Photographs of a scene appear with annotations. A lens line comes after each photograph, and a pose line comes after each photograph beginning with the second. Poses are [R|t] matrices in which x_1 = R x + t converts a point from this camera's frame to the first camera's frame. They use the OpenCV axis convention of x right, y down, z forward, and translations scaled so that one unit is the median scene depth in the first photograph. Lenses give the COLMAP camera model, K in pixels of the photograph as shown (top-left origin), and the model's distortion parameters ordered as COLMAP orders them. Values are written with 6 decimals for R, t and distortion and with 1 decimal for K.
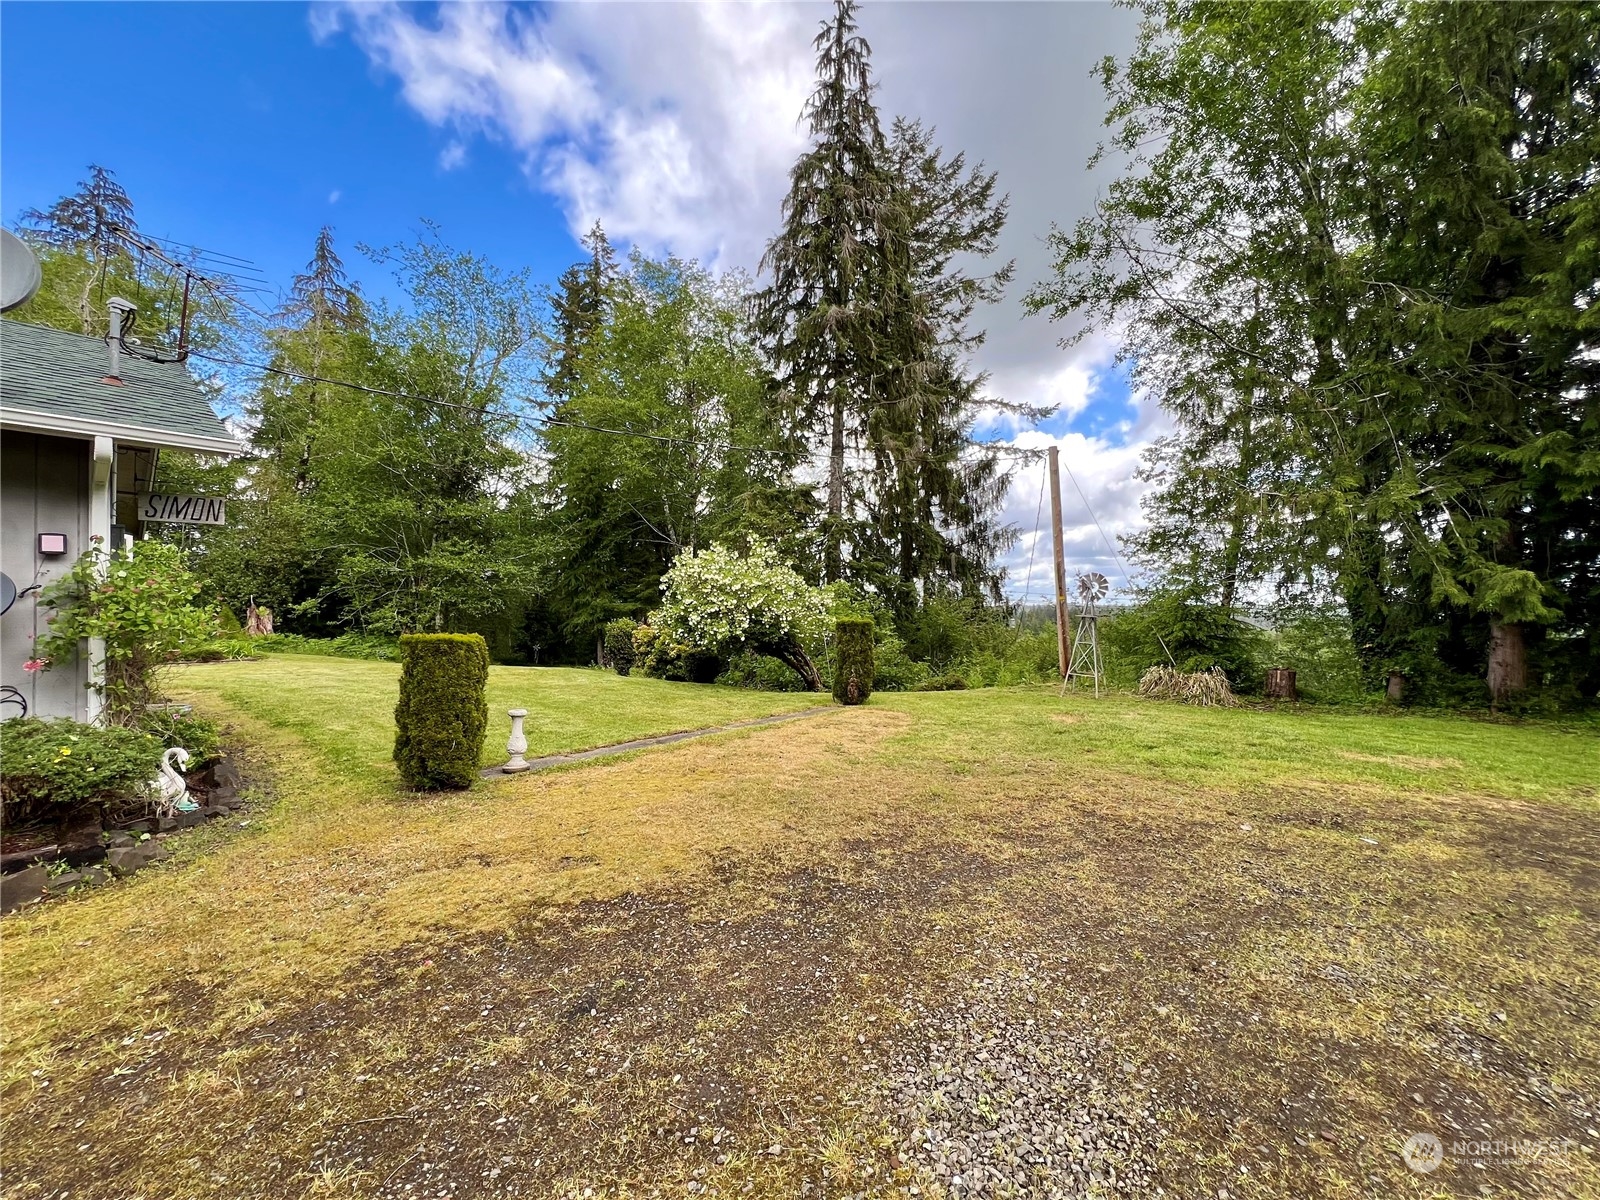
lens RADIAL K [[638.1, 0, 797.8], [0, 638.1, 593.7], [0, 0, 1]] dist [0.001757, 0.000373]
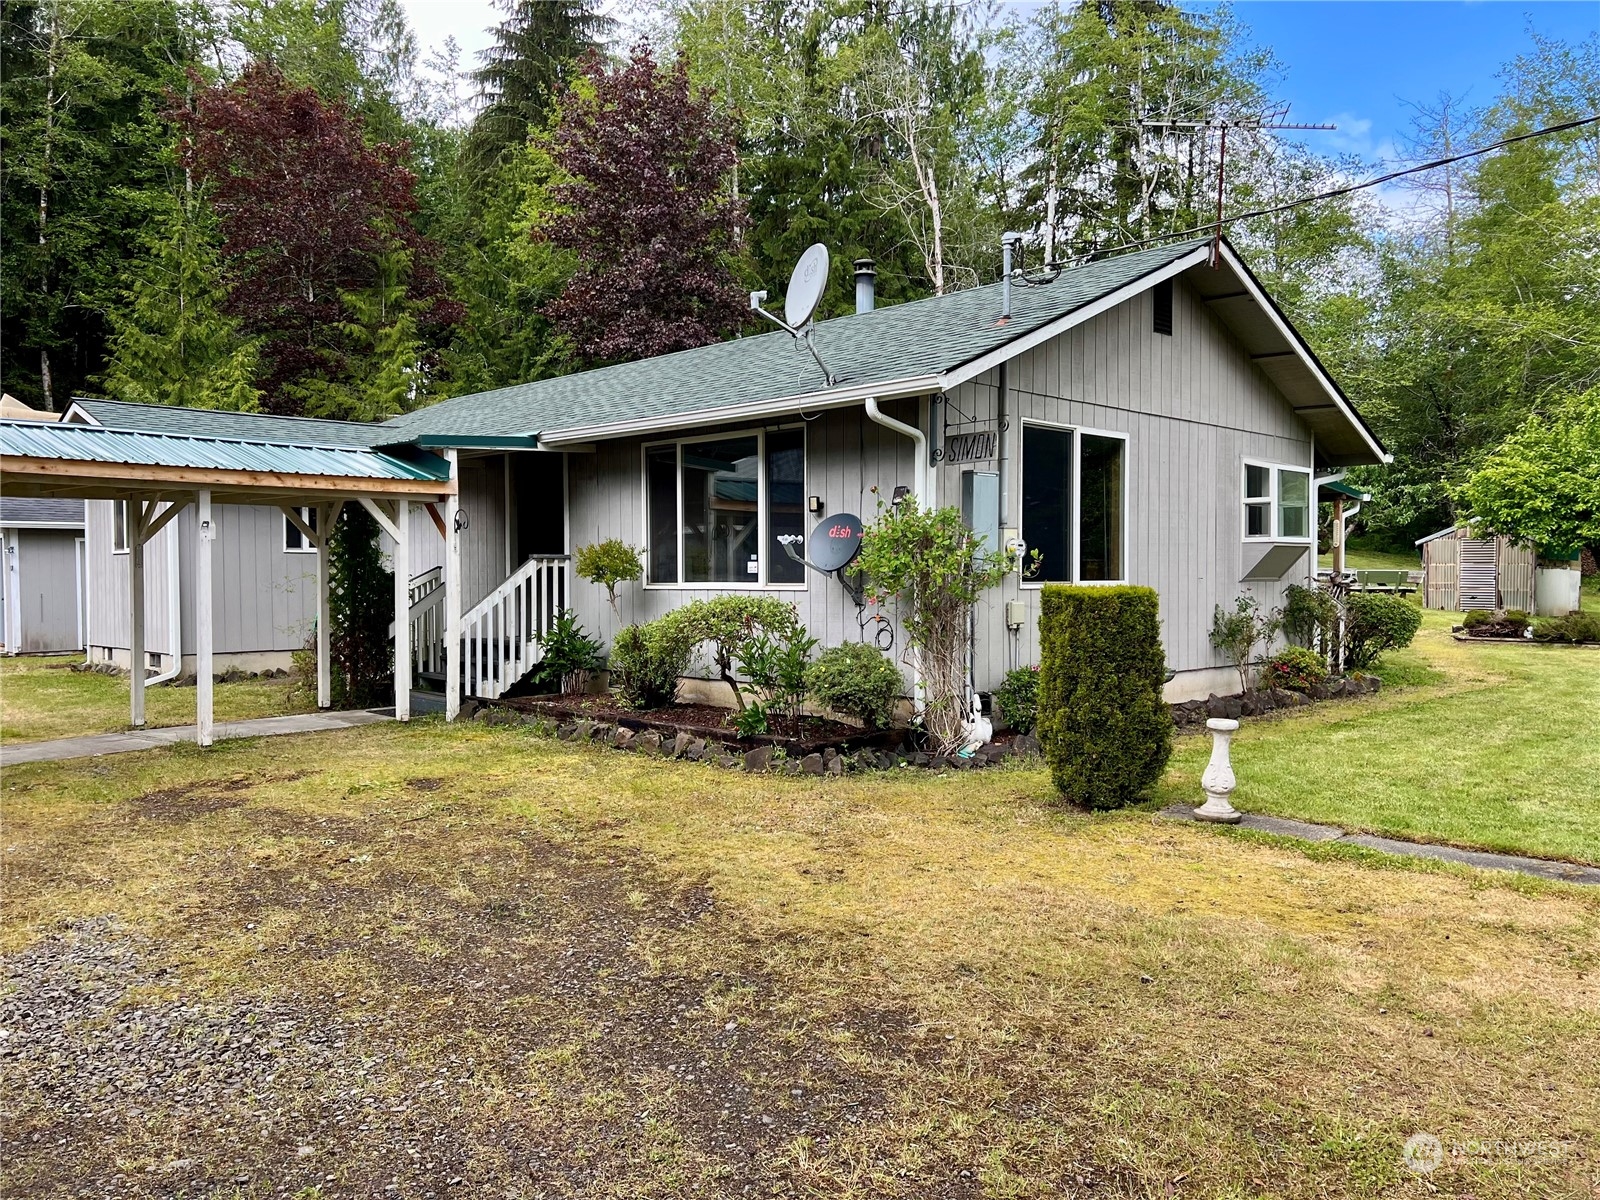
lens RADIAL K [[1212.9, 0, 801.5], [0, 1212.9, 600.0], [0, 0, 1]] dist [0.053804, -0.058369]
pose [[-0.077238, 0.028404, -0.996608, 0.974725], [0.023028, 0.999378, 0.026698, 0.046701], [0.996747, -0.020888, -0.077844, 0.979894]]
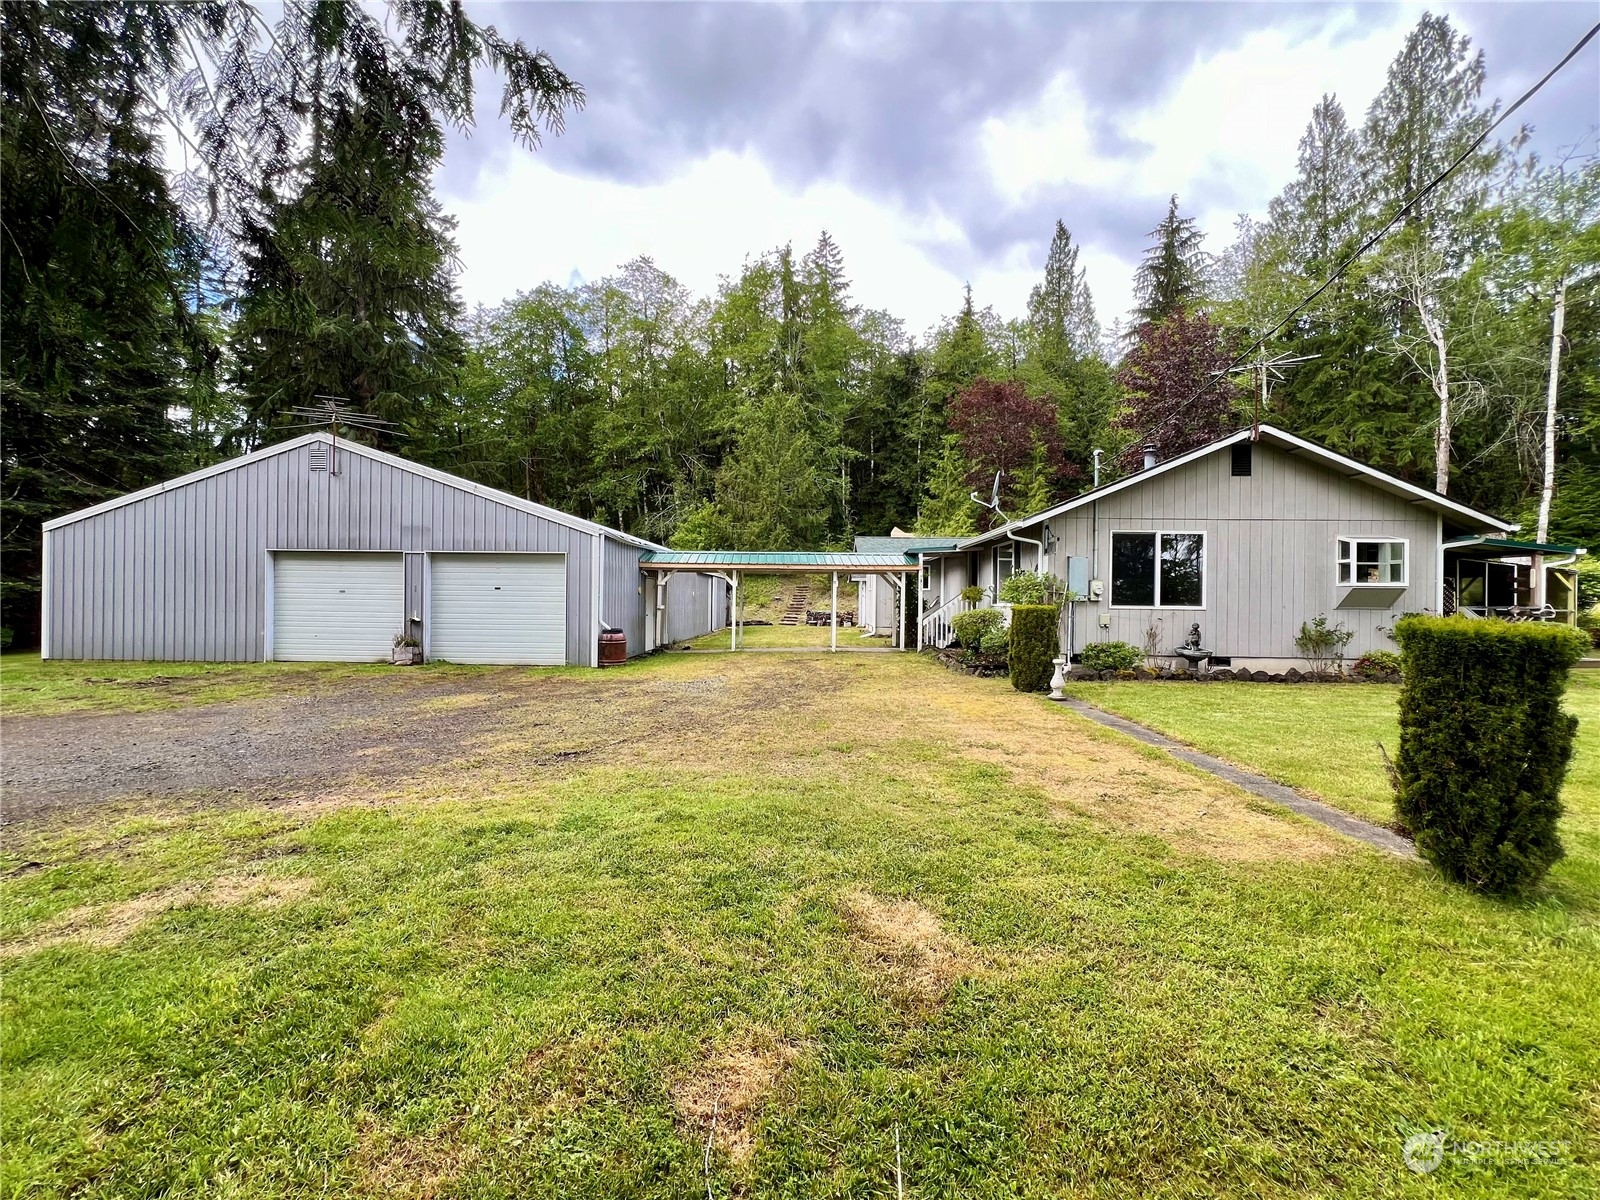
lens RADIAL K [[638.1, 0, 792.0], [0, 638.1, 597.0], [0, 0, 1]] dist [0.001757, 0.000373]
pose [[-0.782823, -0.001344, -0.622243, 1.308381], [0.006784, 0.999920, -0.010694, 0.068293], [0.622208, -0.012592, -0.782751, 2.456504]]
